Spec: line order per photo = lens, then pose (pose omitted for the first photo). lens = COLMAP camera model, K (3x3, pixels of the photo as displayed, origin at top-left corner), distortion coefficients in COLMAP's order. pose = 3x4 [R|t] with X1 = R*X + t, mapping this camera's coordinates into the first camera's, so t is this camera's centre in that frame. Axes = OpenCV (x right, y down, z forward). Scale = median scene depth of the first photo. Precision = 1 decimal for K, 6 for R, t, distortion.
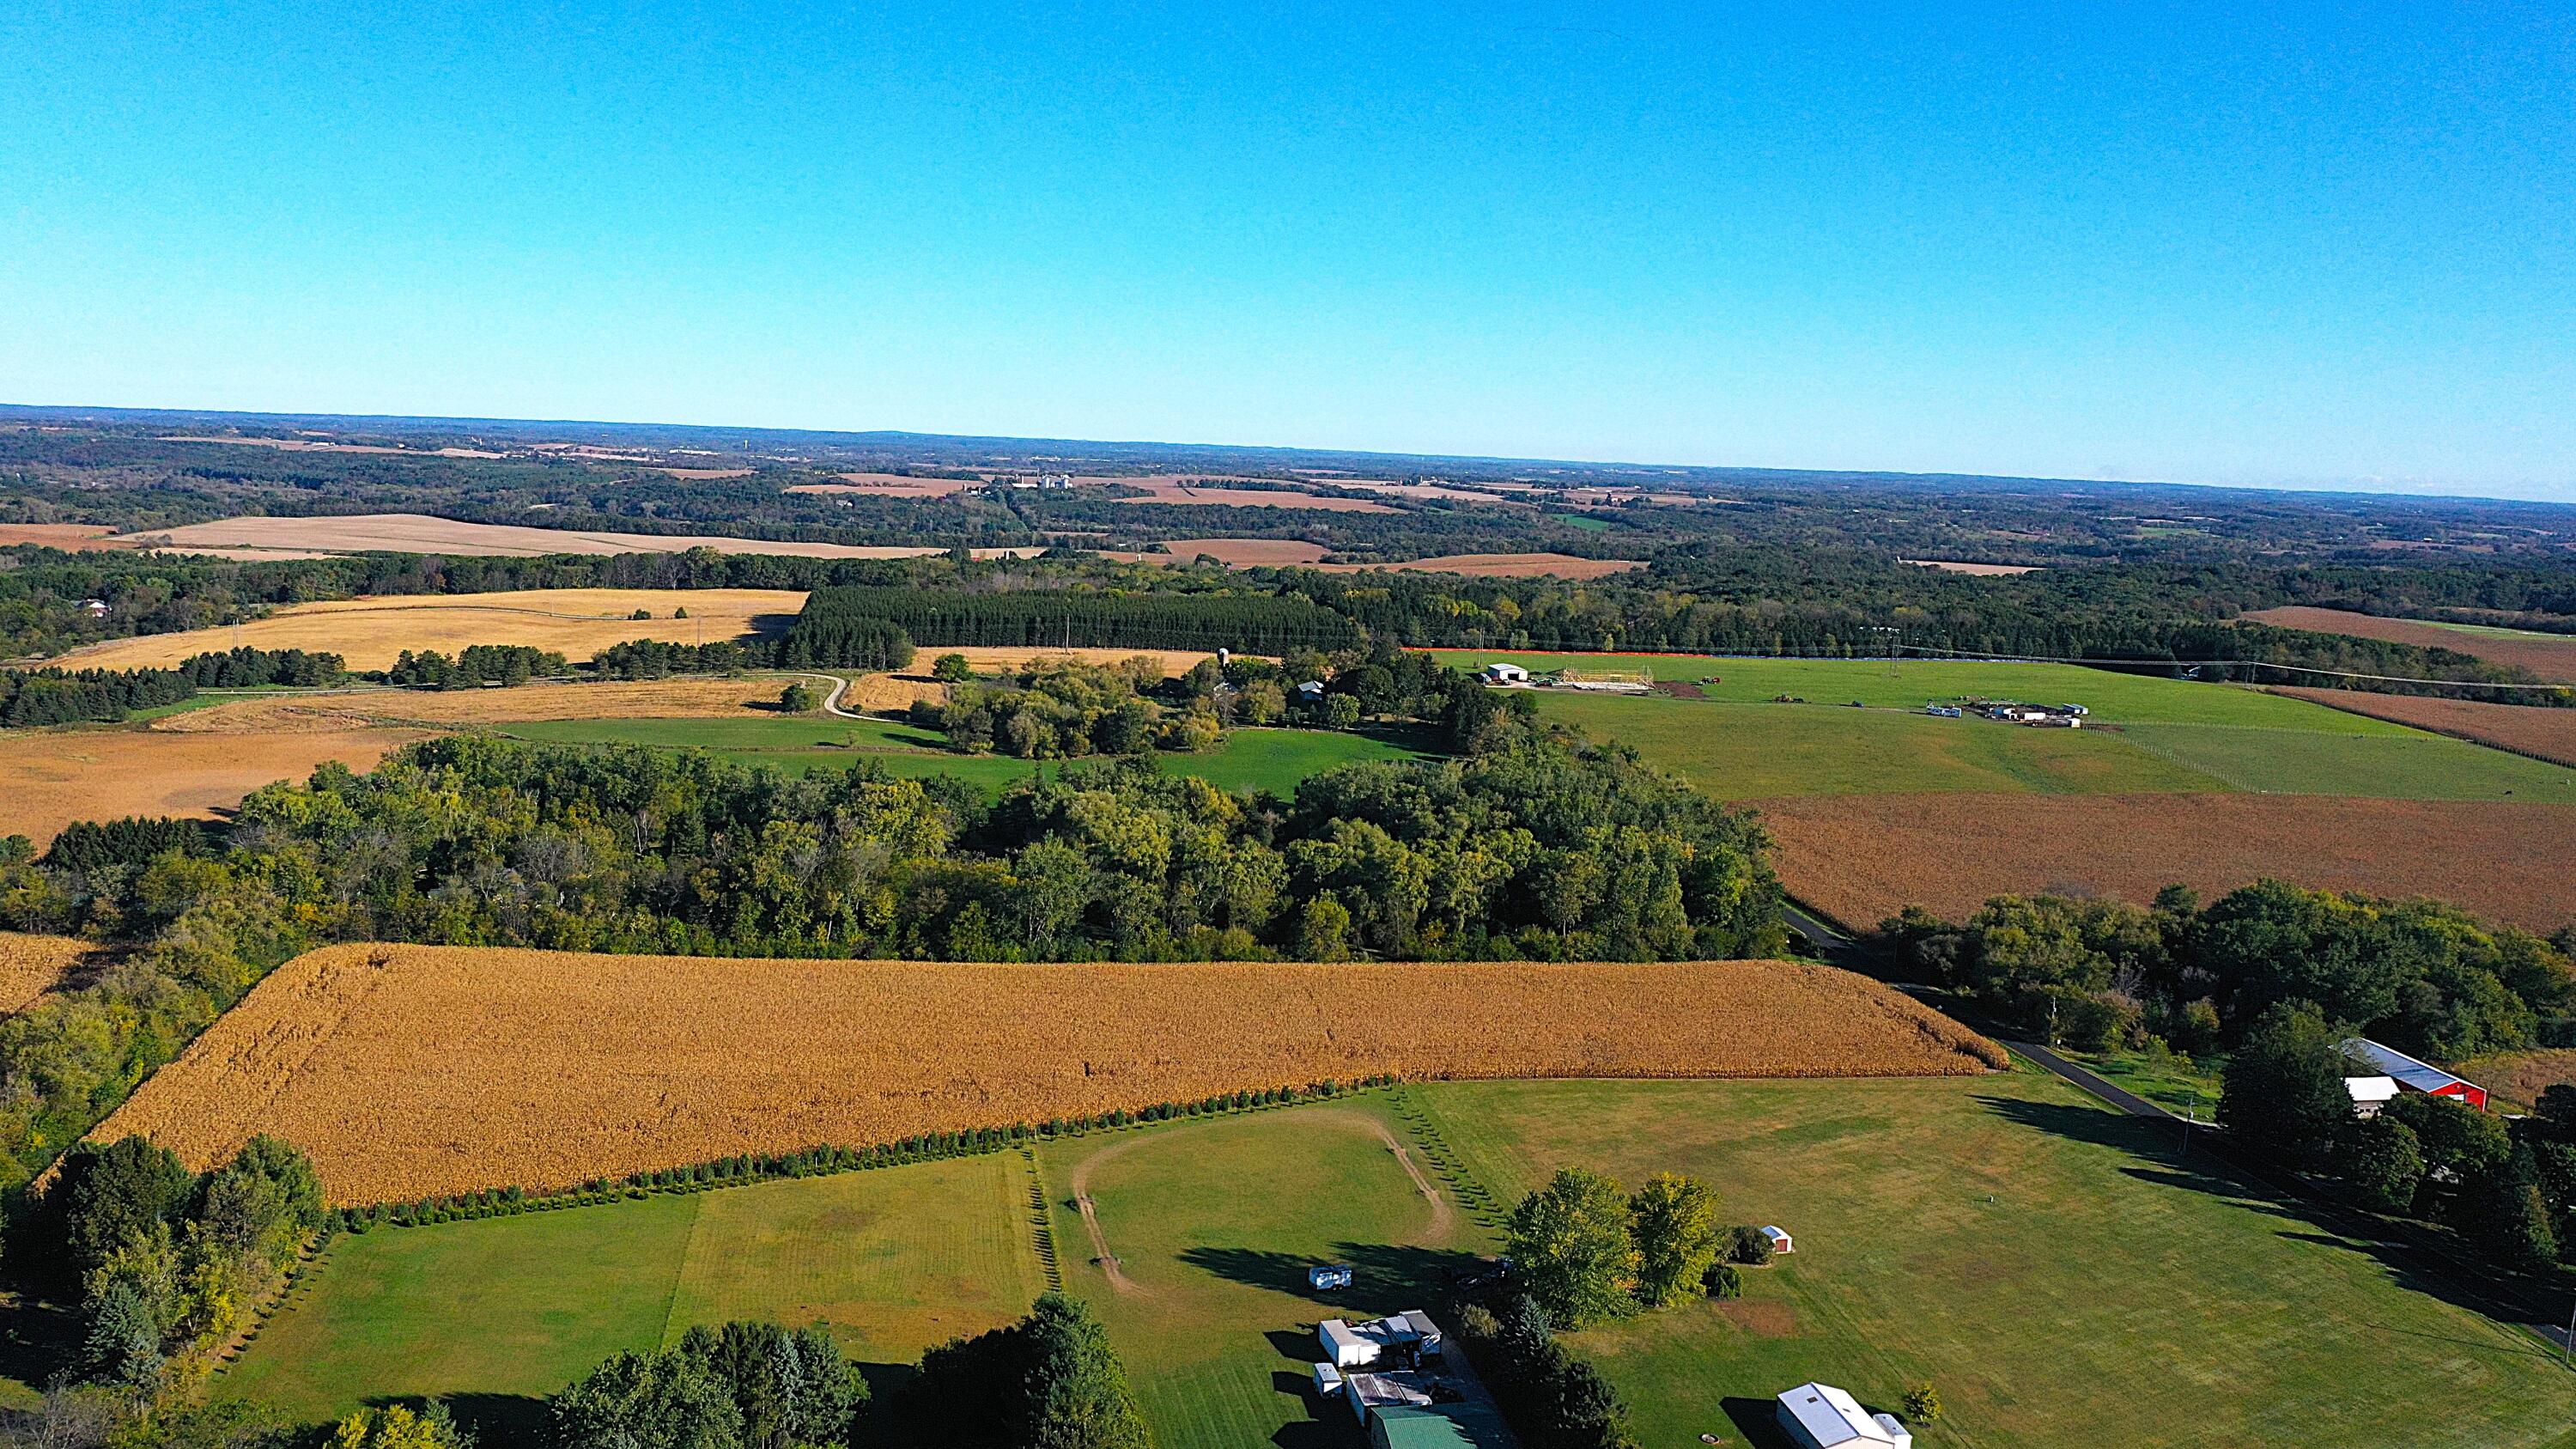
lens RADIAL K [[2007.8, 0, 1288.0], [0, 2007.8, 724.5], [0, 0, 1]] dist [-0.010554, -0.005244]
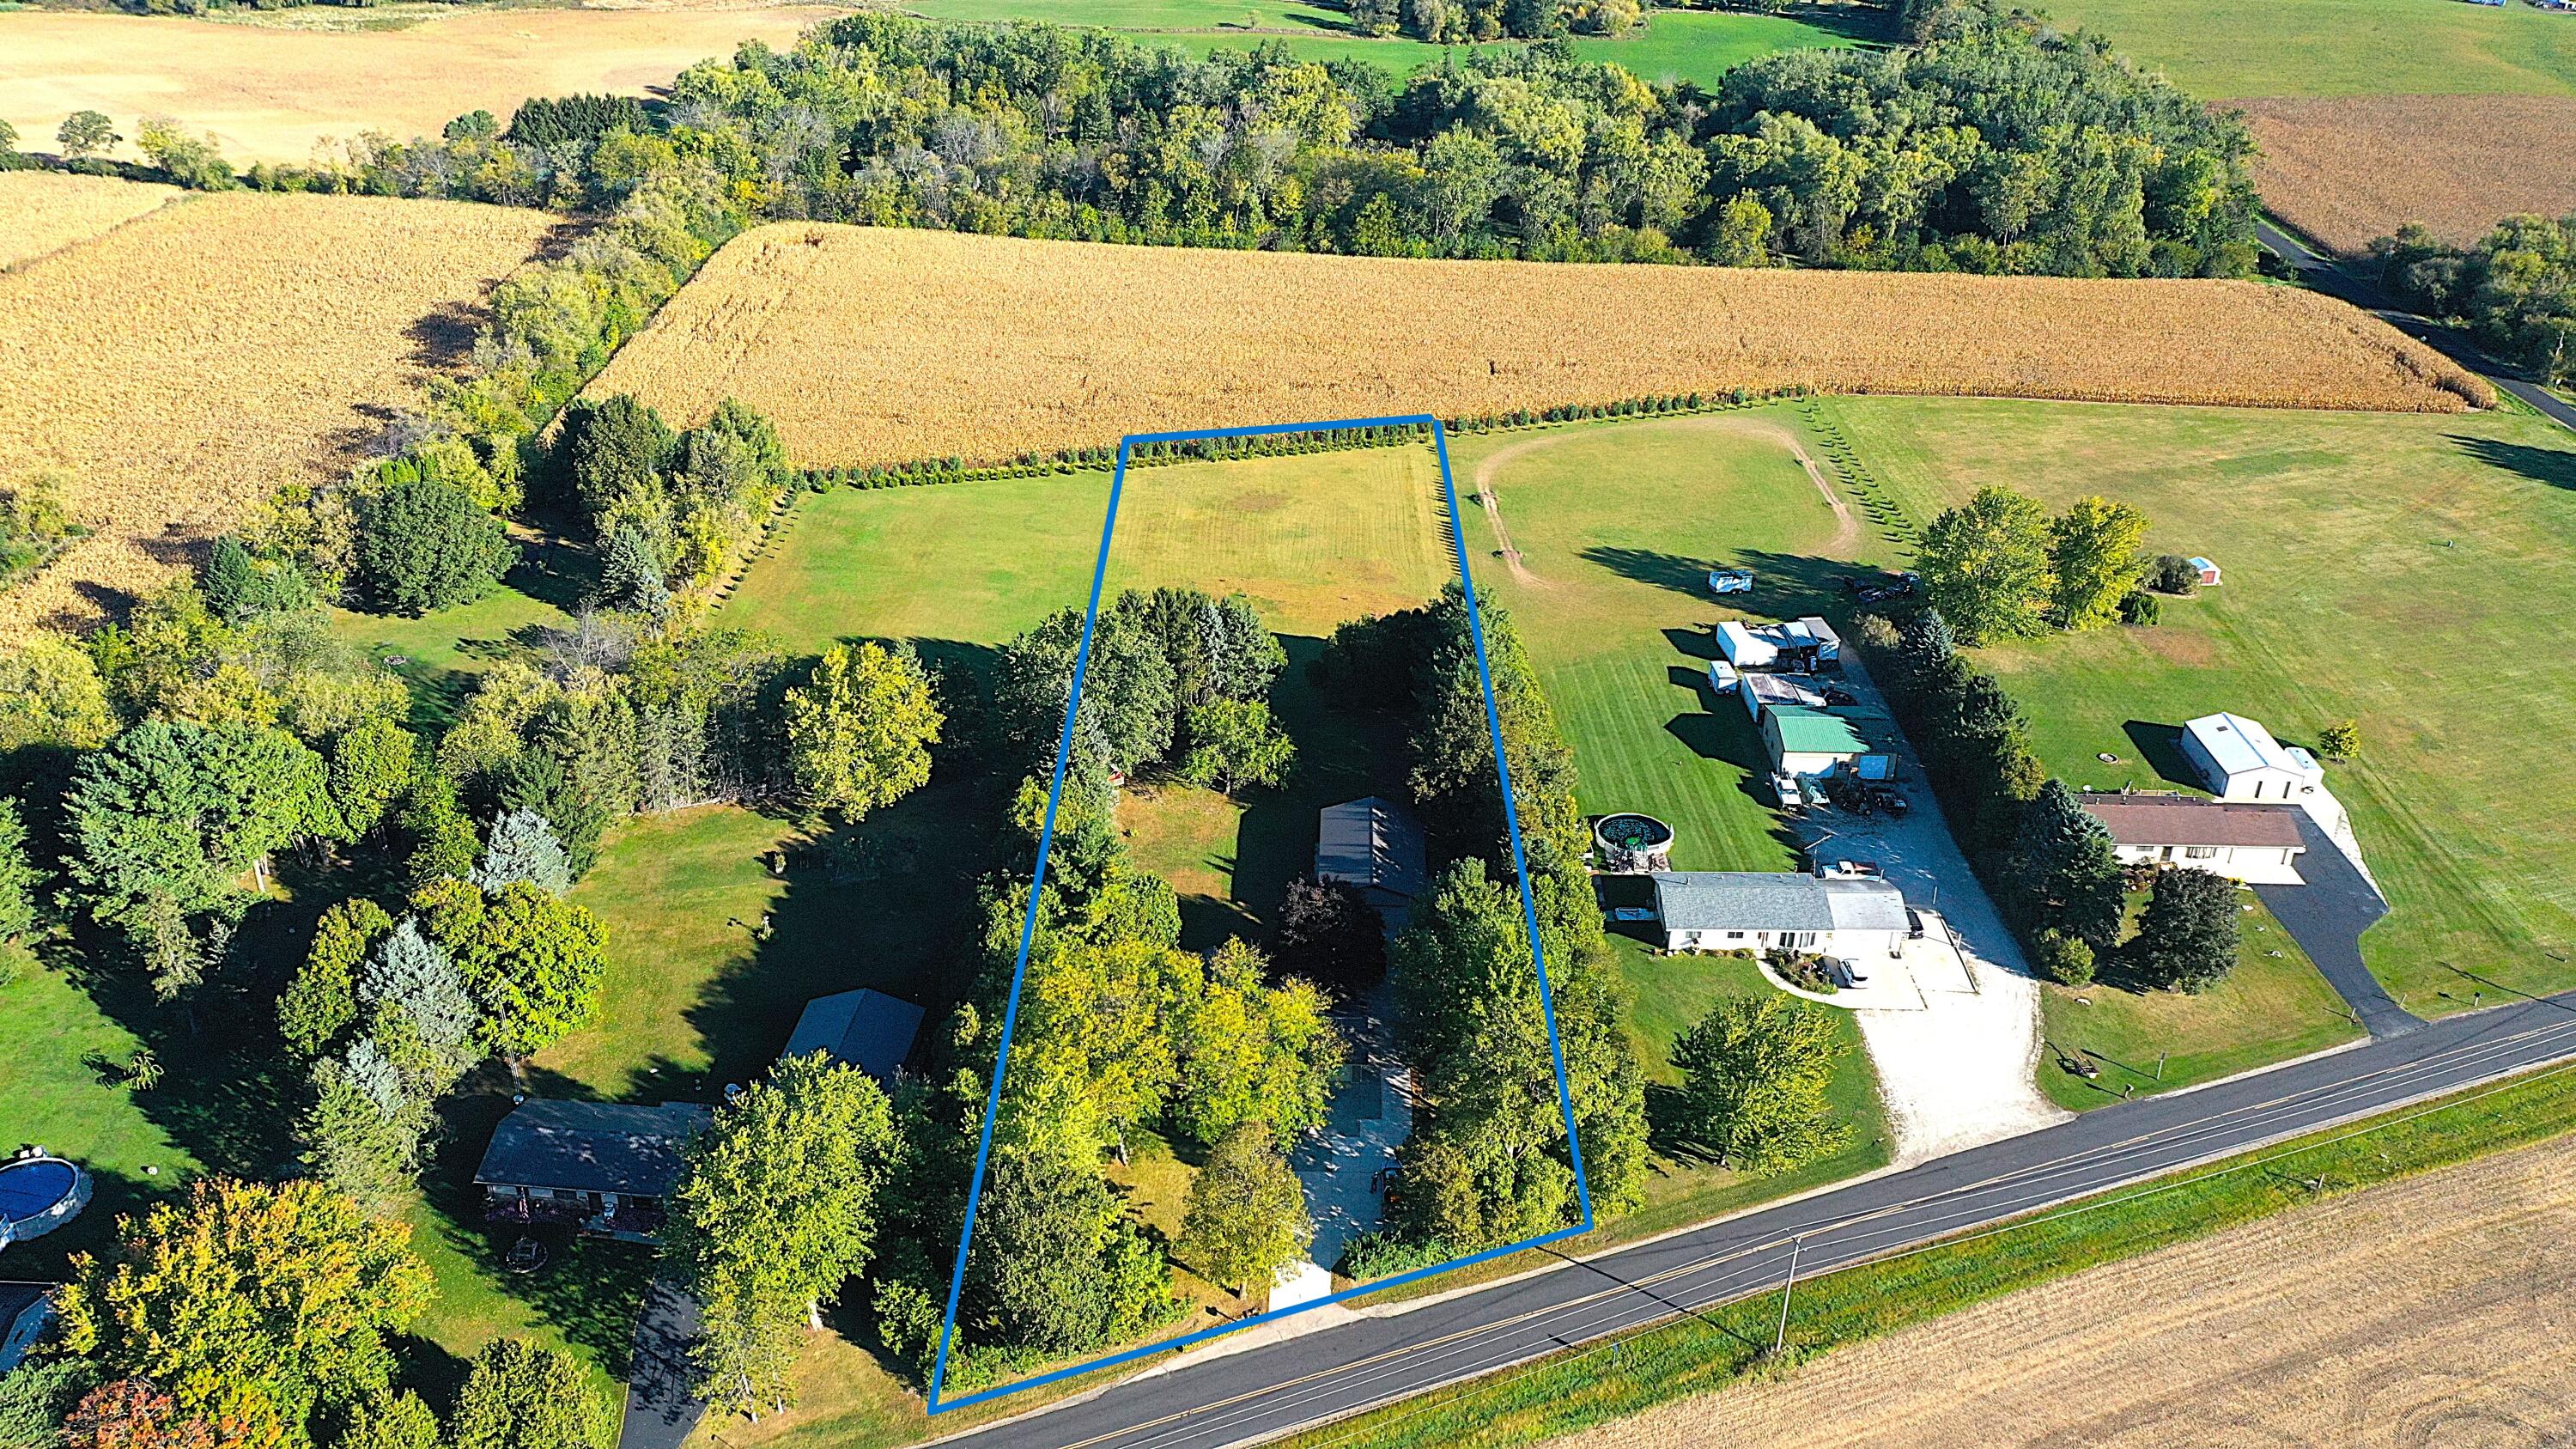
lens RADIAL K [[2007.8, 0, 1288.0], [0, 2007.8, 724.5], [0, 0, 1]] dist [-0.010554, -0.005244]
pose [[0.981193, 0.069668, -0.180019, -0.009412], [-0.005158, 0.941728, 0.336335, 0.004455], [0.192961, -0.329081, 0.924377, 0.000543]]
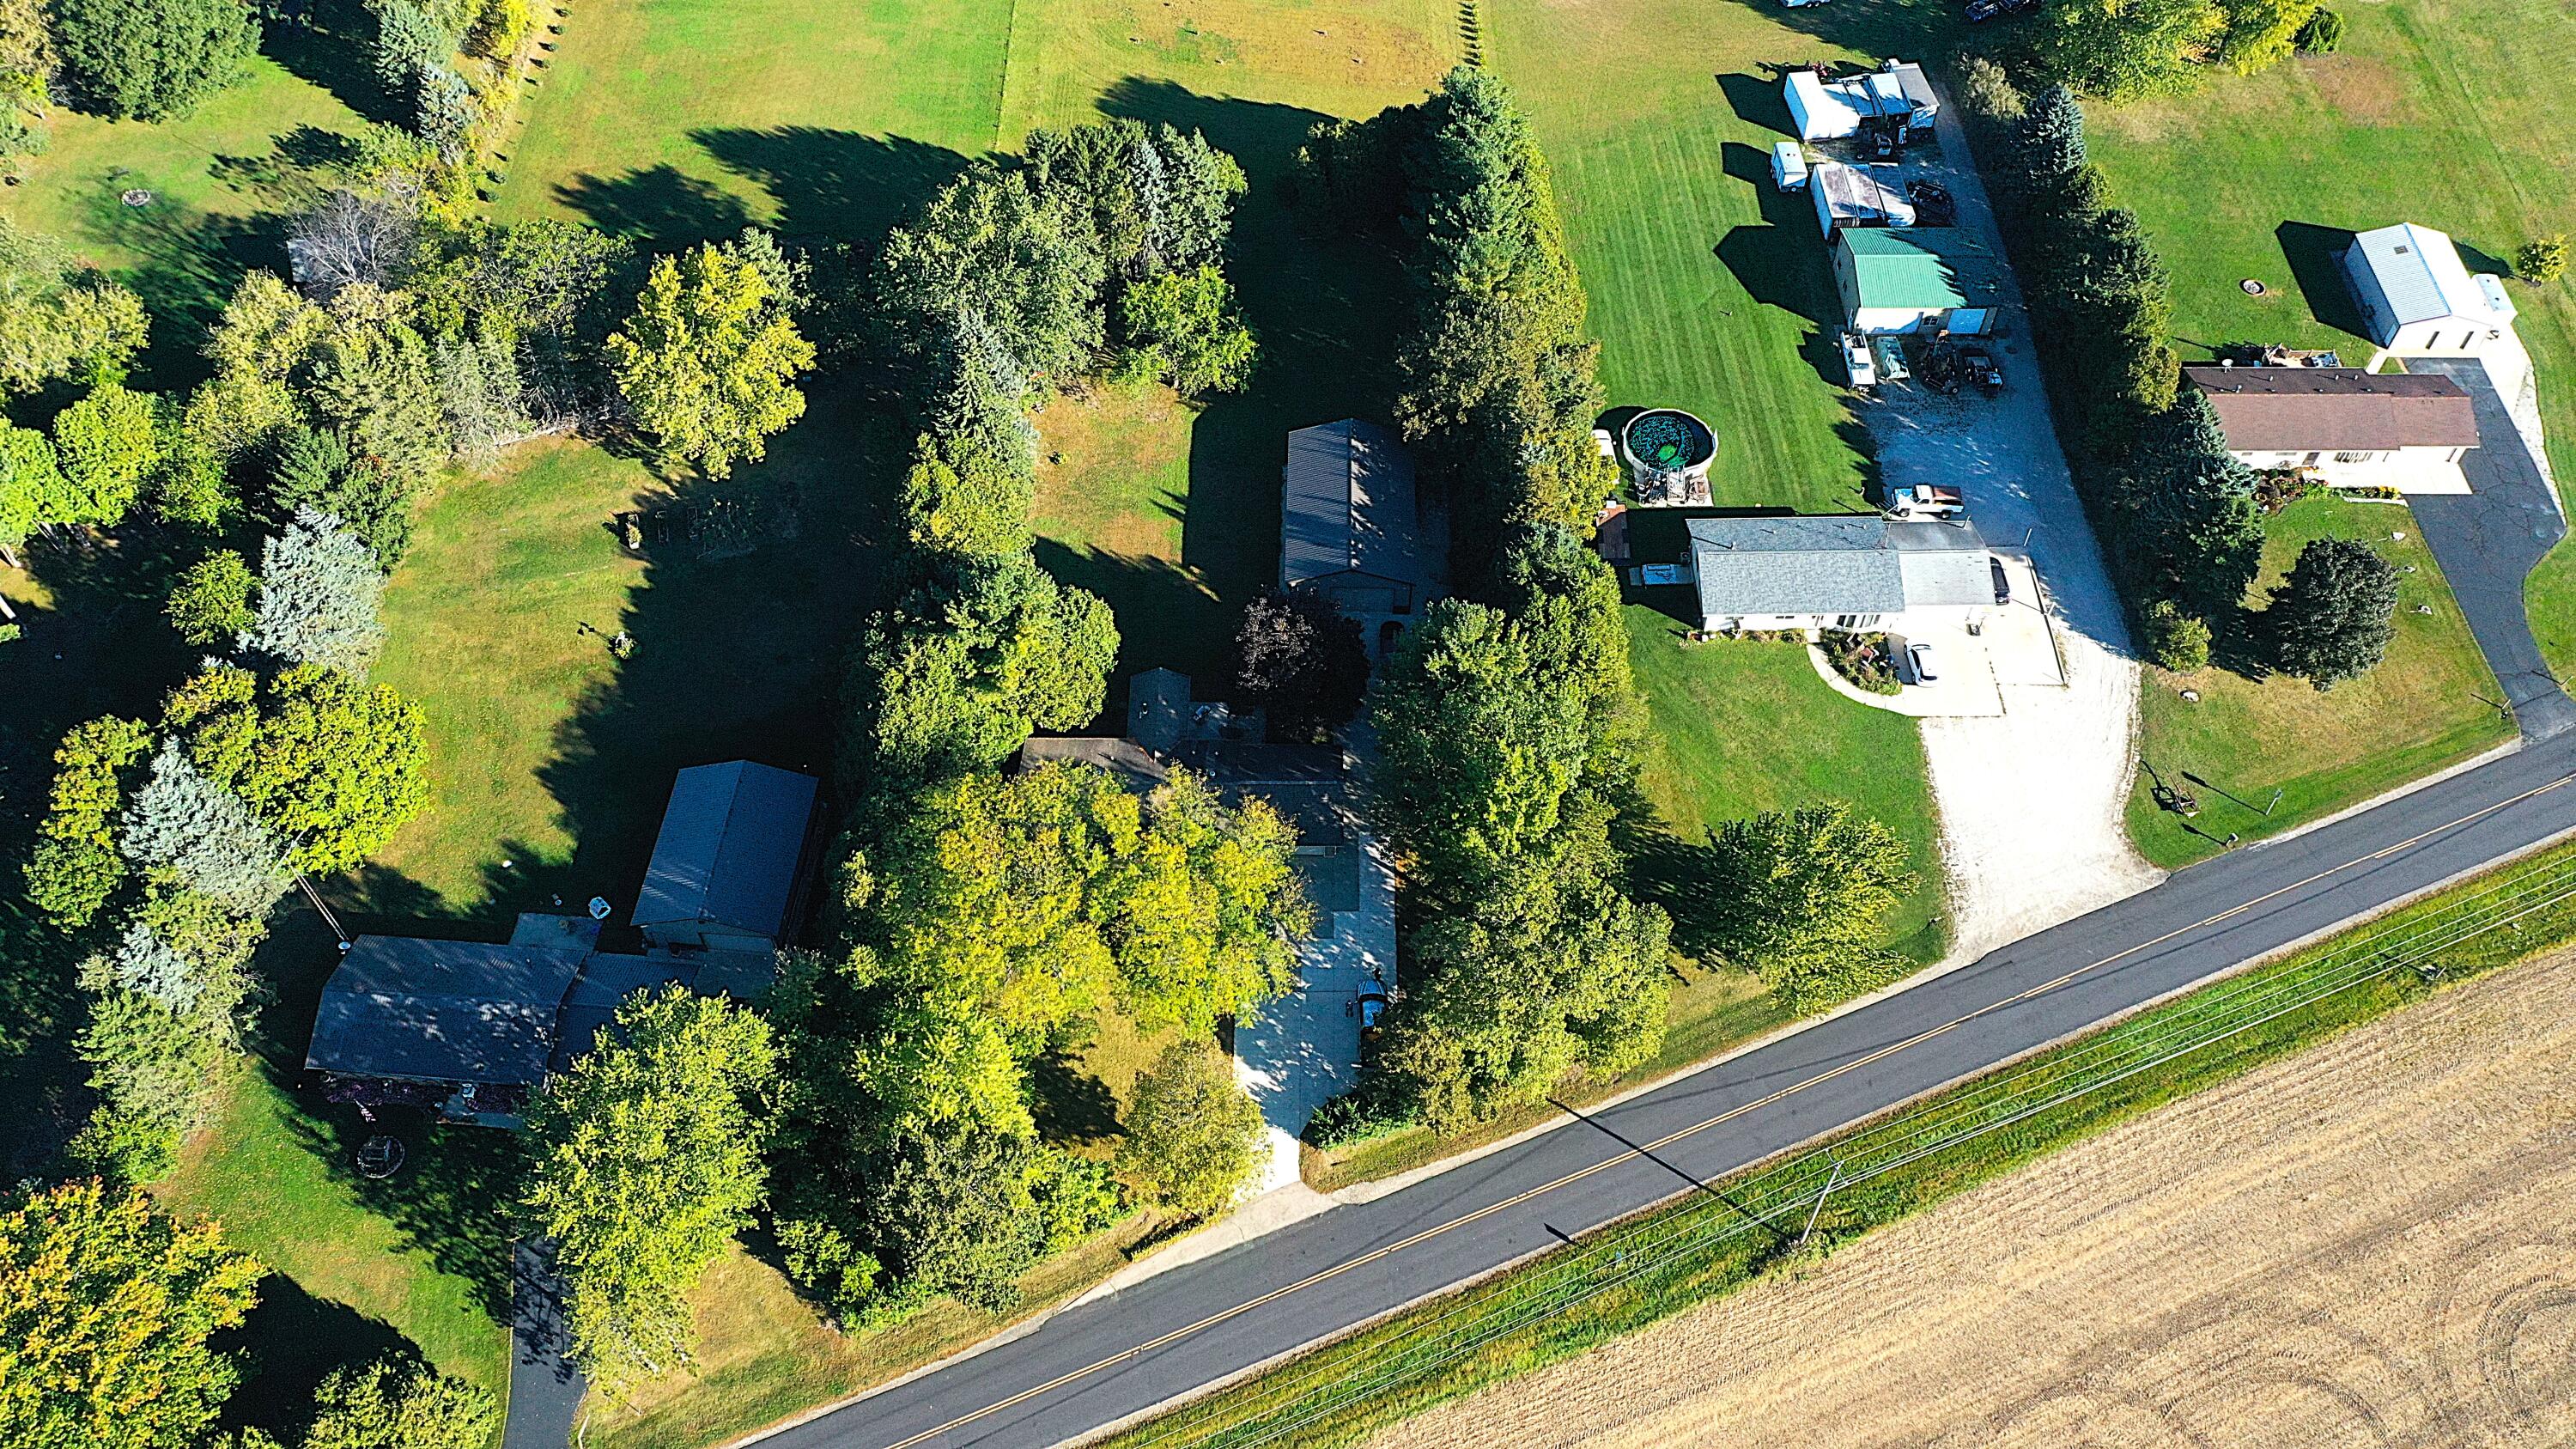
lens RADIAL K [[2018.4, 0, 1288.9], [0, 2018.4, 741.7], [0, 0, 1]] dist [-0.009177, -0.006467]
pose [[0.983090, 0.121142, -0.137326, -0.031396], [0.010912, 0.709828, 0.704290, -0.071780], [0.182797, -0.693879, 0.696503, 0.170726]]
